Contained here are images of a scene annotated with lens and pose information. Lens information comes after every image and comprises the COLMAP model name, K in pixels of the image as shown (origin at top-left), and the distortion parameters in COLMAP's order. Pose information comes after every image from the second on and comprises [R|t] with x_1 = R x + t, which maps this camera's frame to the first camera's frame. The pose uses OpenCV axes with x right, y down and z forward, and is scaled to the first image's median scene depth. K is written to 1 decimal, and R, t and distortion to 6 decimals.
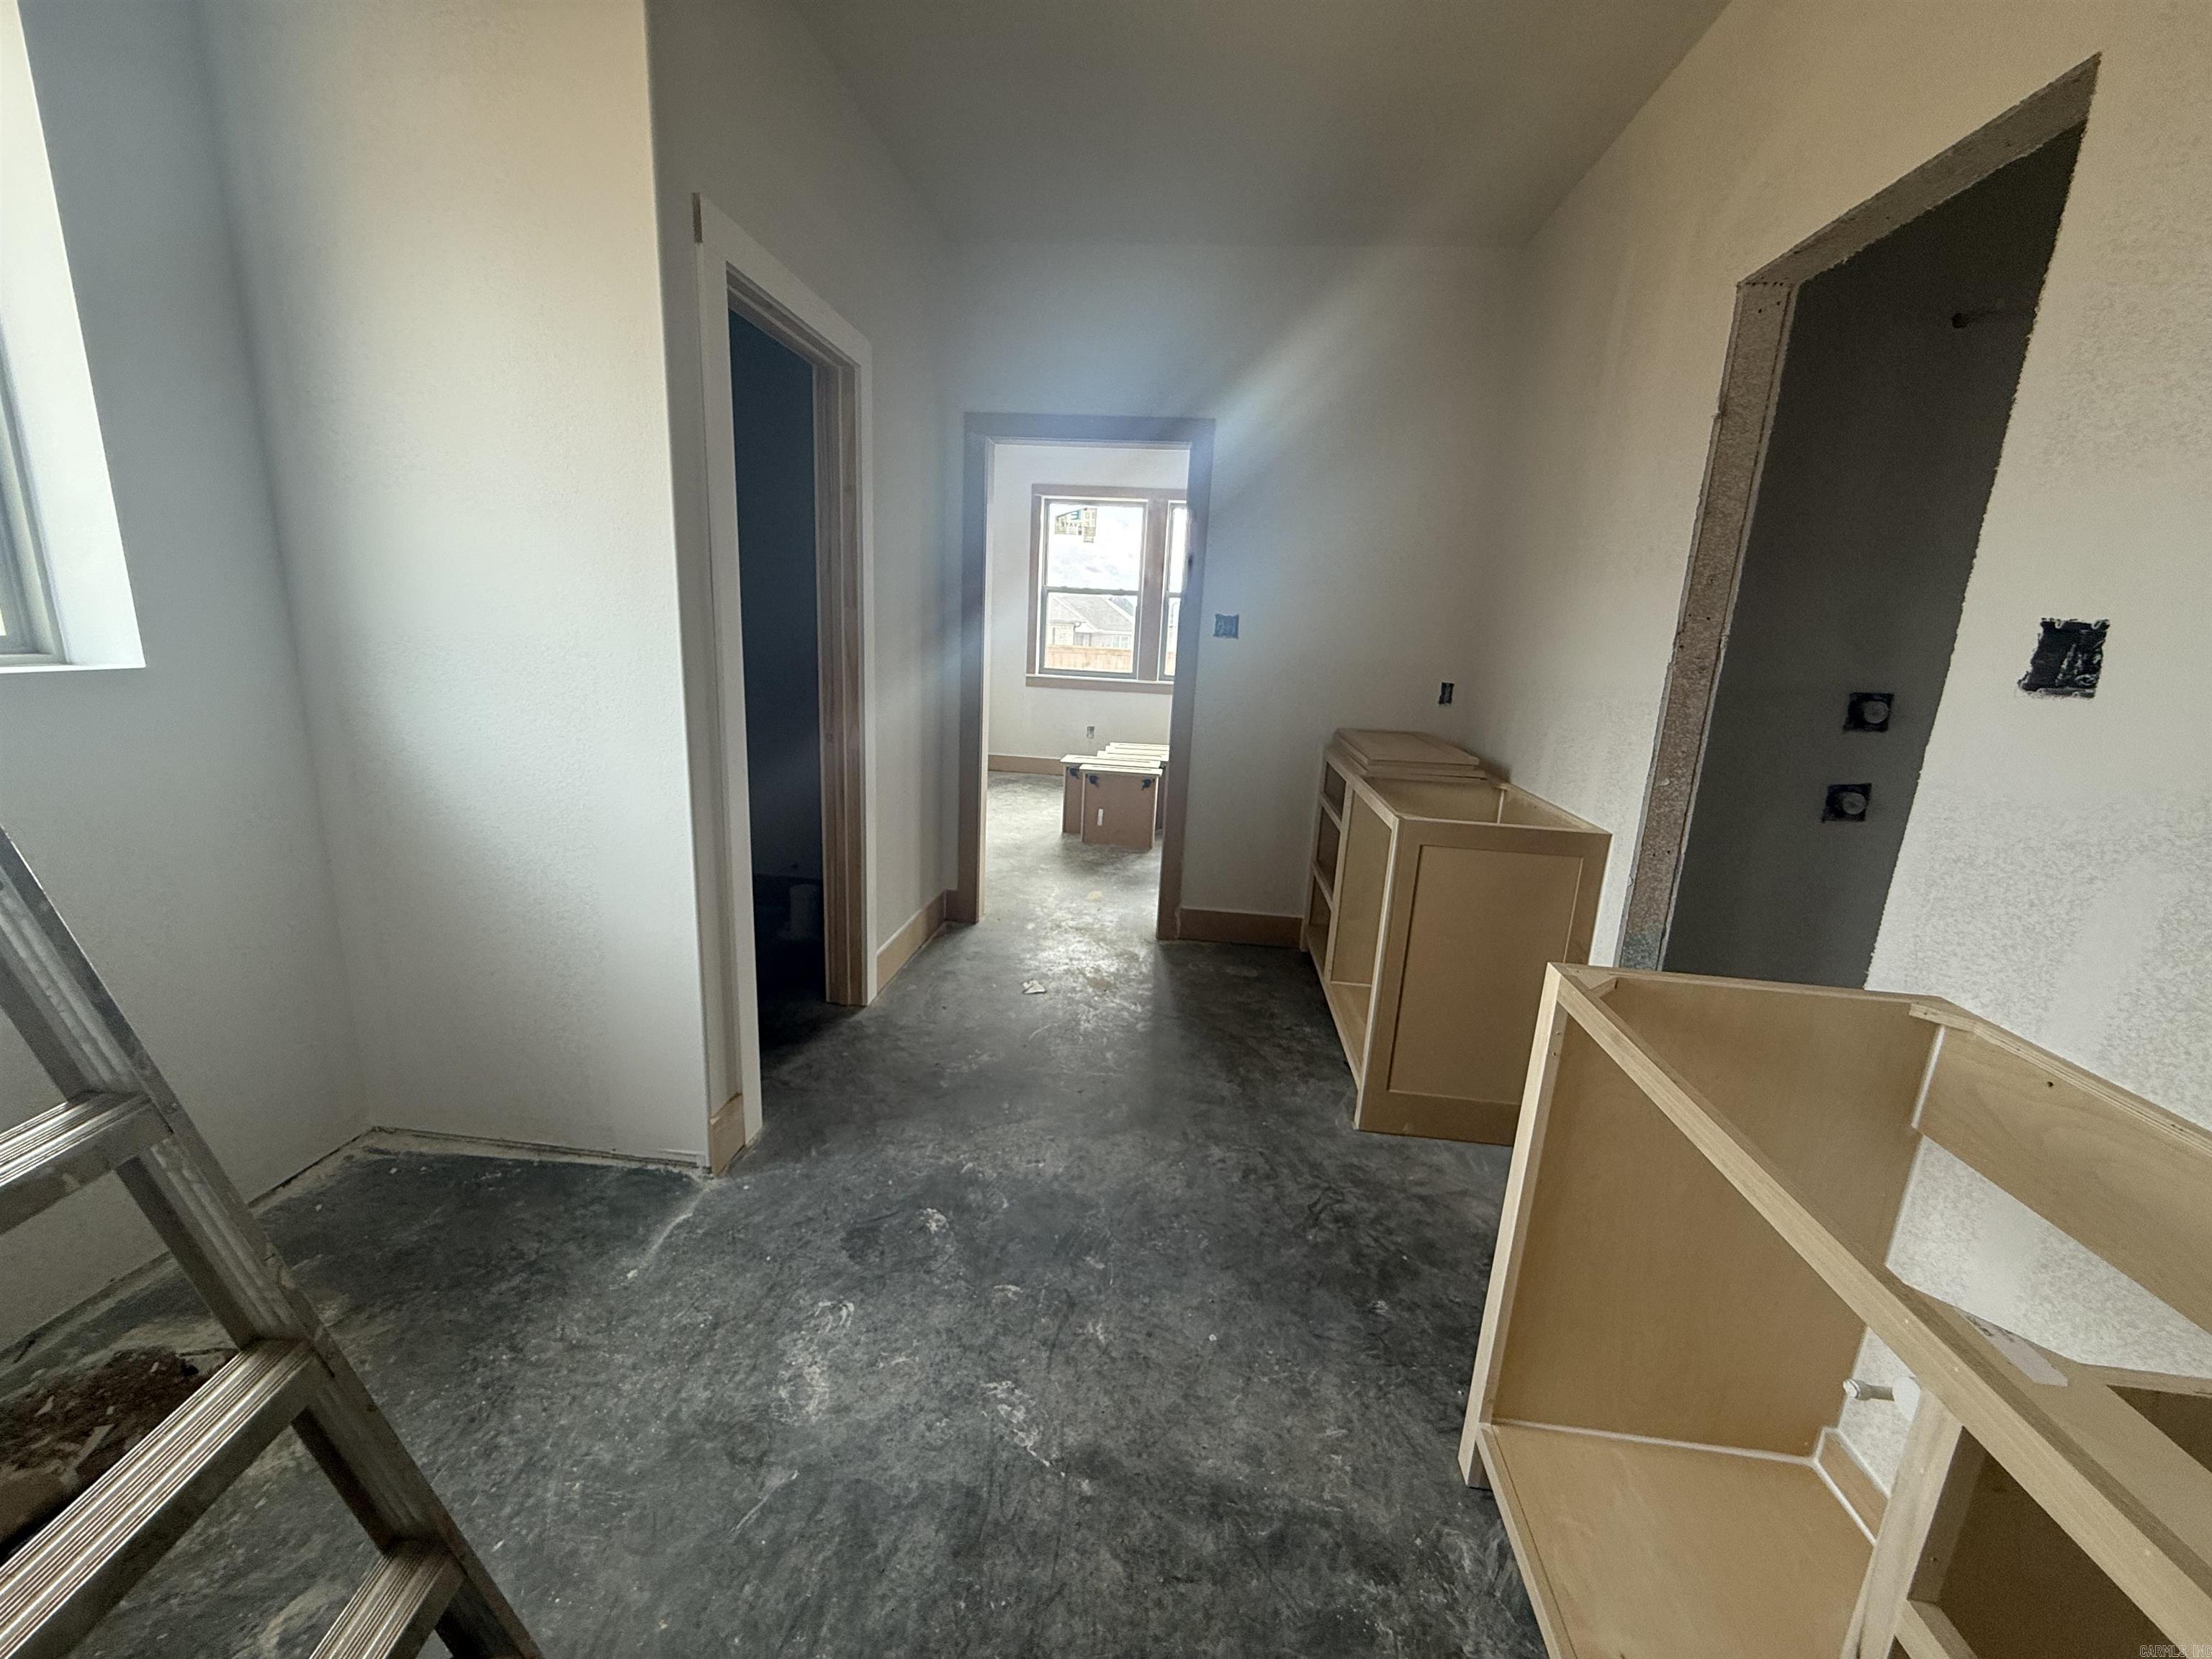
lens RADIAL K [[885.0, 0, 1113.8], [0, 885.0, 830.2], [0, 0, 1]] dist [-0.000298, 0.000081]
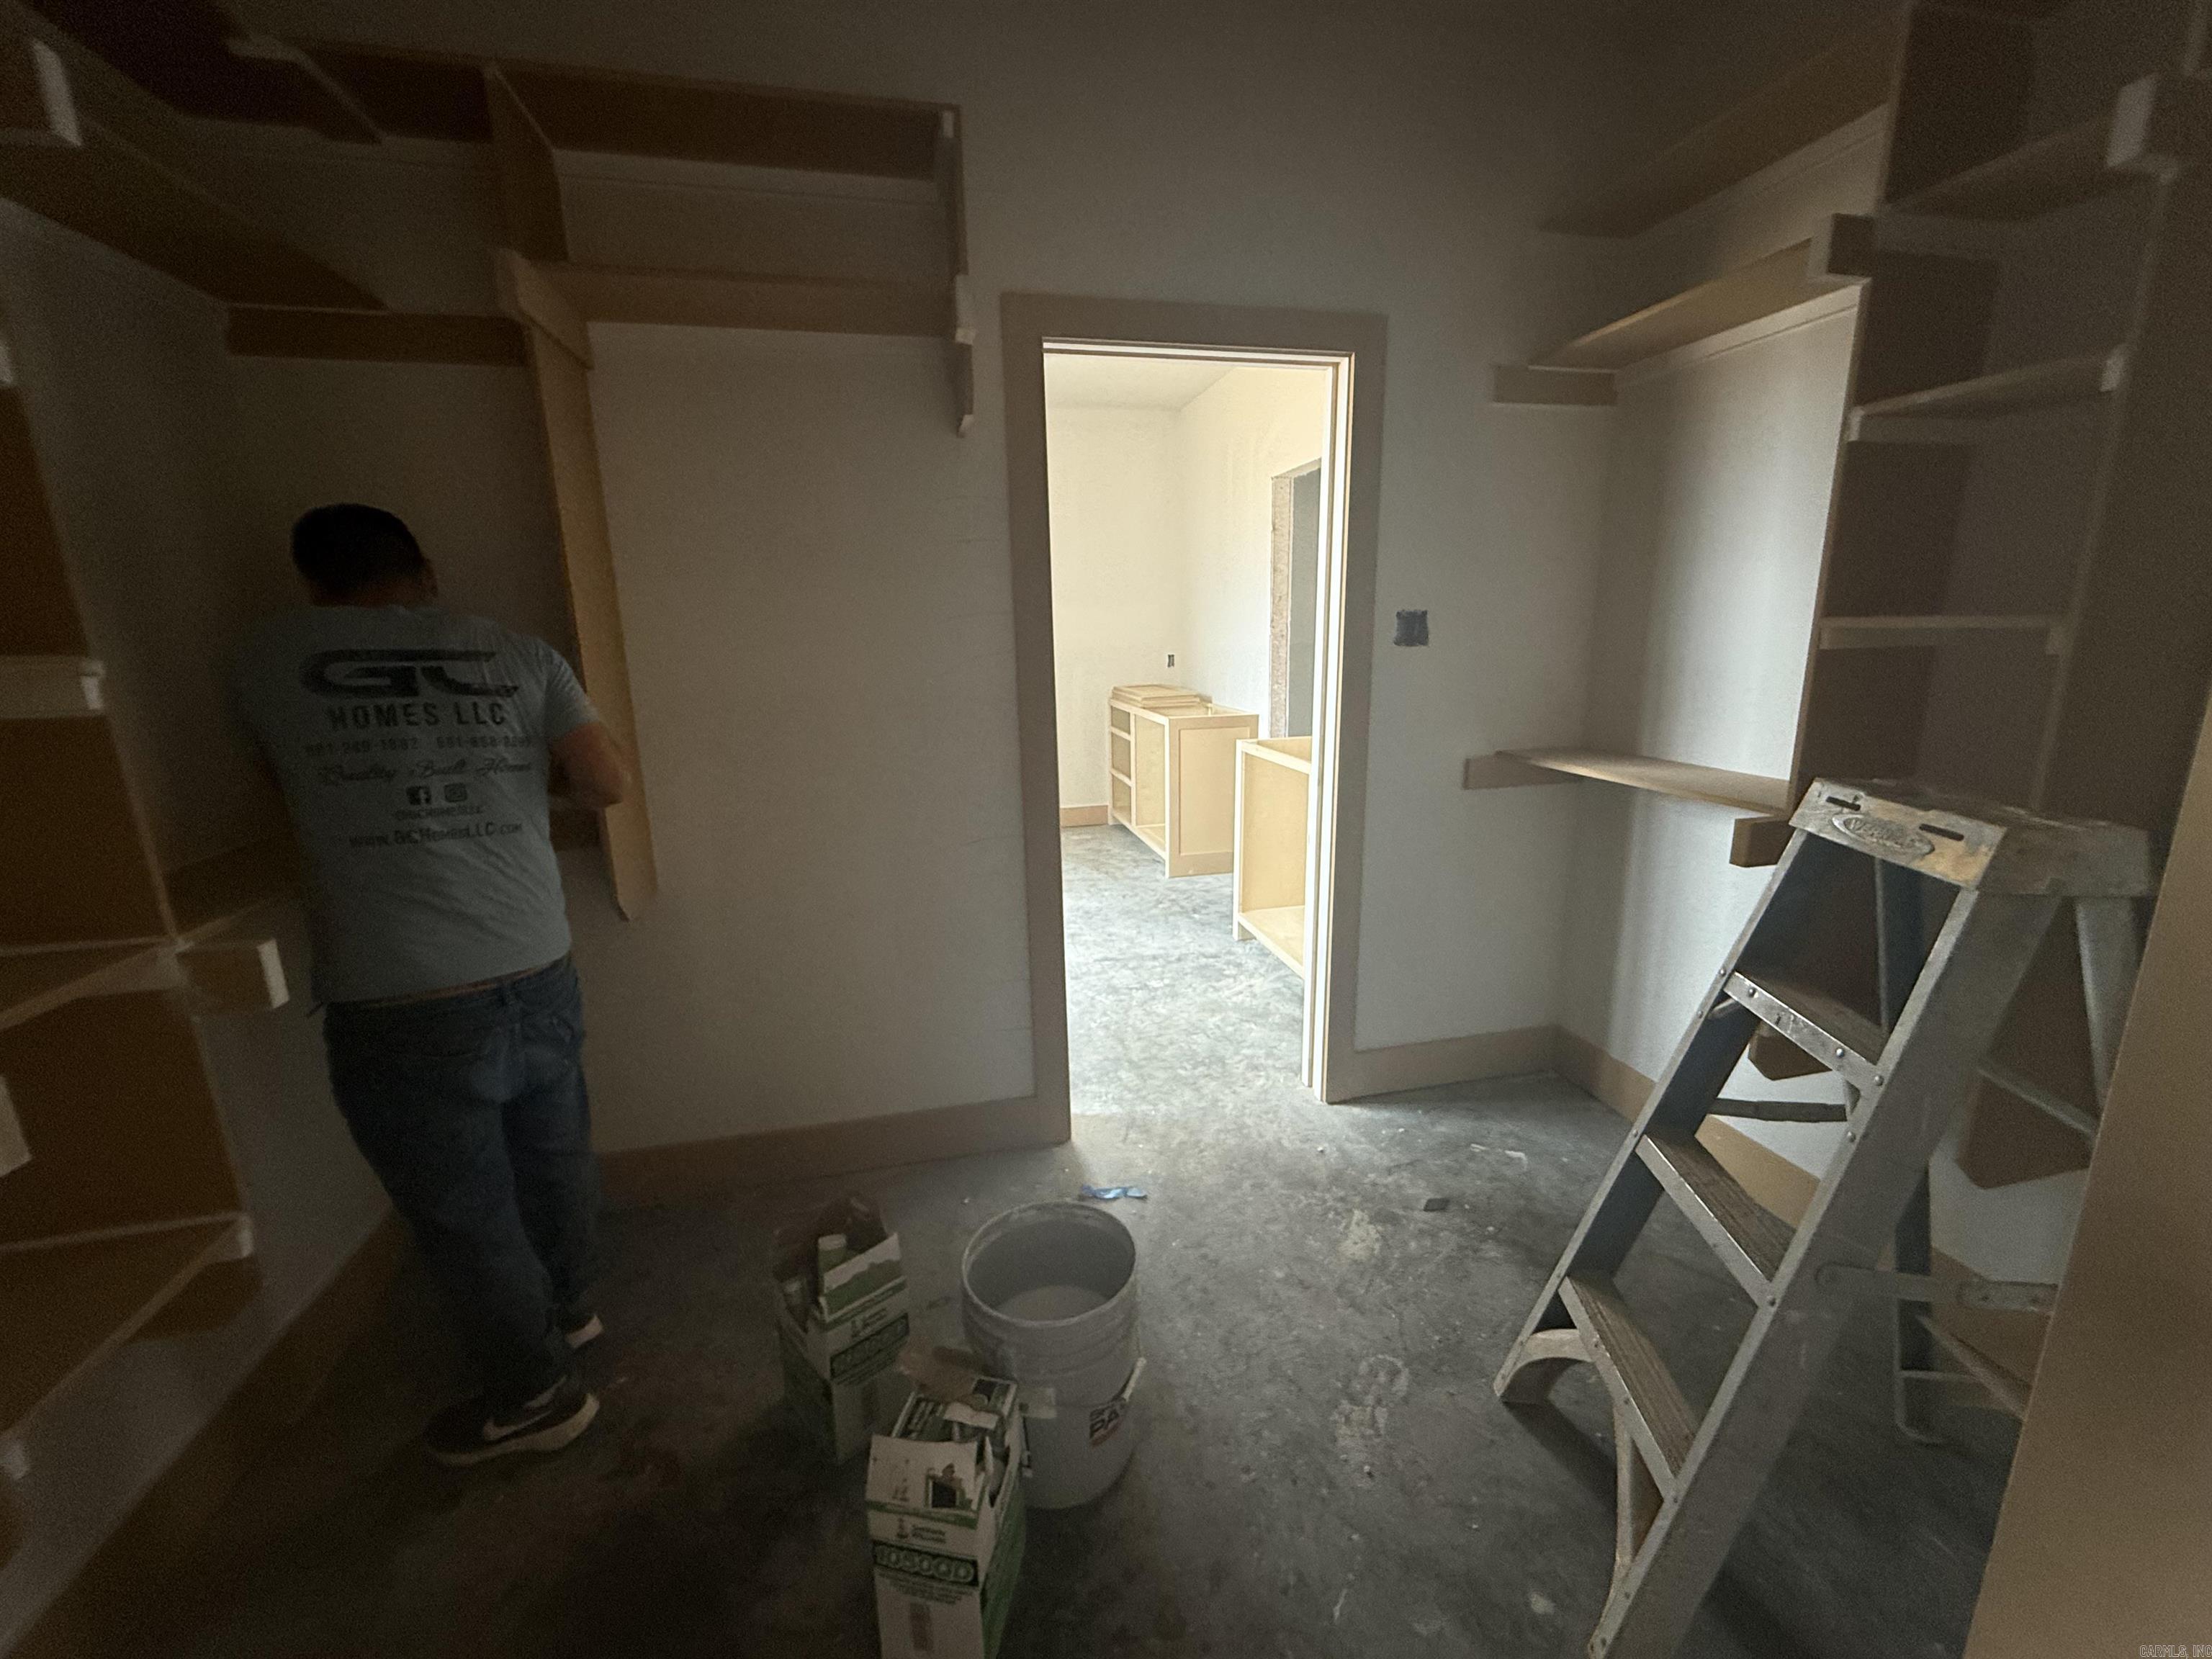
lens RADIAL K [[885.0, 0, 1113.8], [0, 885.0, 830.2], [0, 0, 1]] dist [-0.000298, 0.000081]
pose [[0.942286, -0.147039, 0.300792, -0.544751], [0.145453, 0.988975, 0.027793, 0.200191], [-0.301562, 0.017563, 0.953285, -1.114258]]
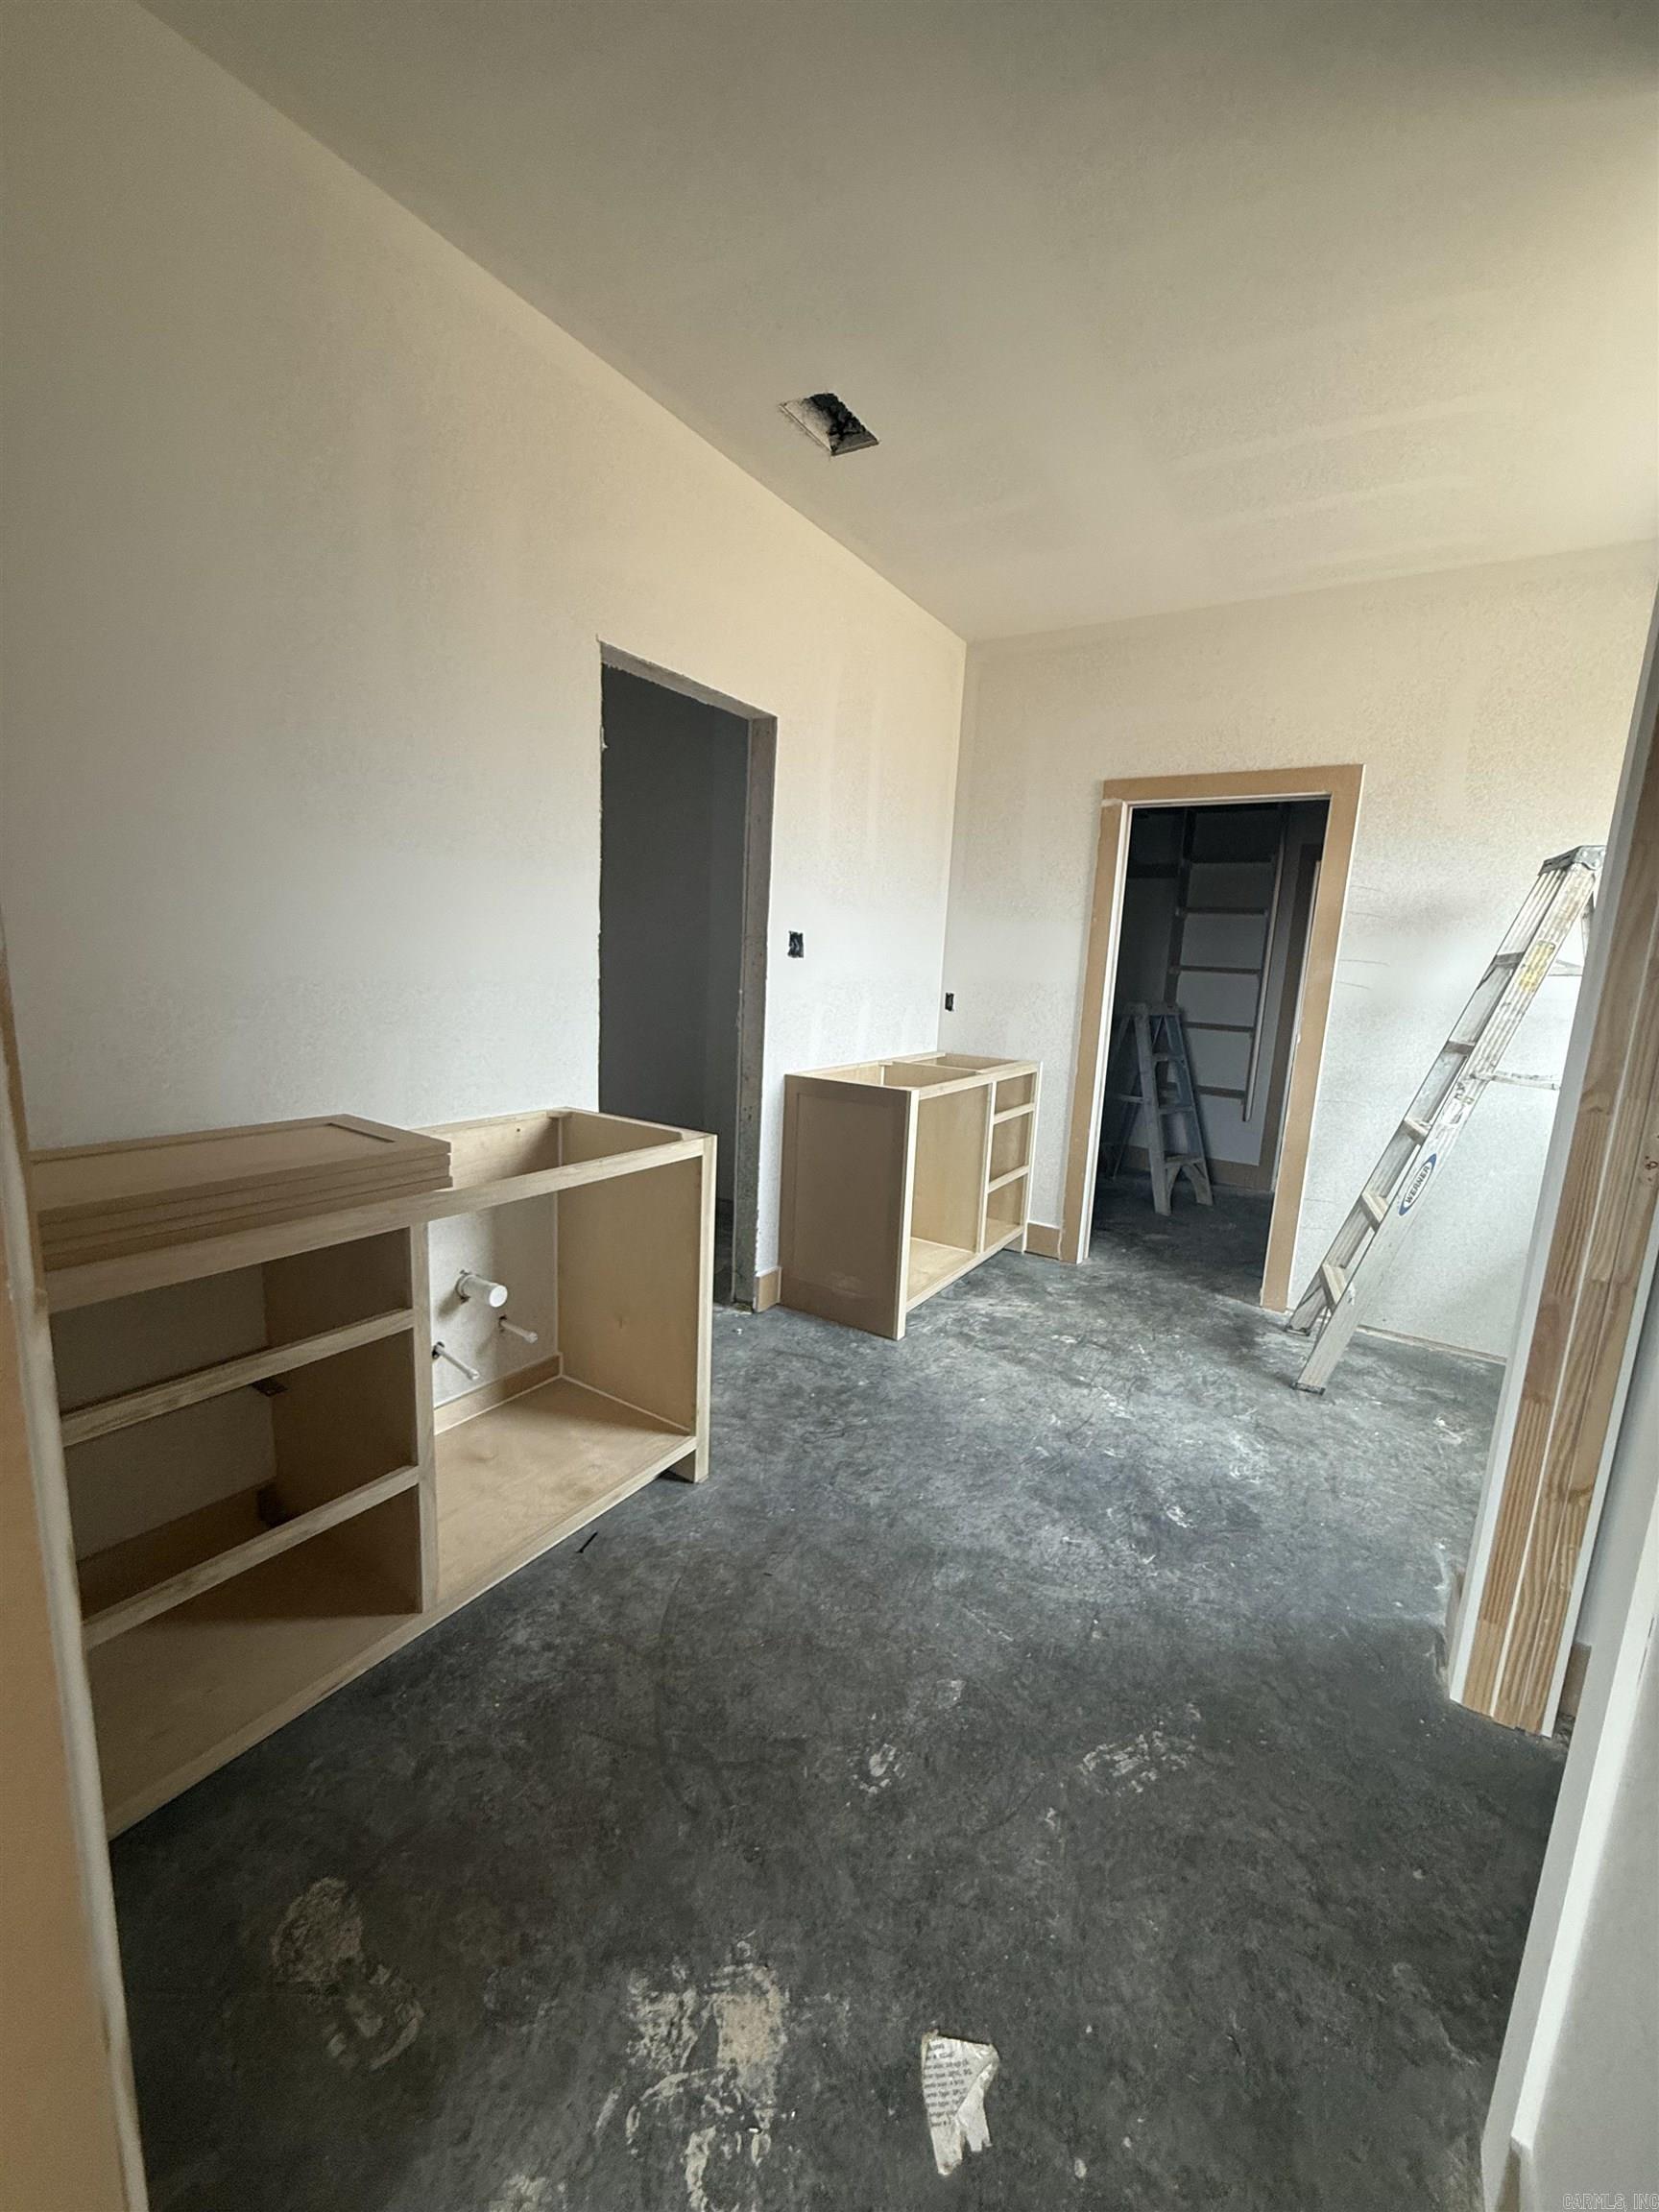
lens RADIAL K [[885.0, 0, 829.5], [0, 885.0, 1106.0], [0, 0, 1]] dist [-0.000298, 0.000081]
pose [[-0.883151, -0.173446, 0.435845, -0.217574], [0.010182, 0.921824, 0.387476, -0.468945], [-0.468978, 0.346637, -0.812343, 1.972344]]
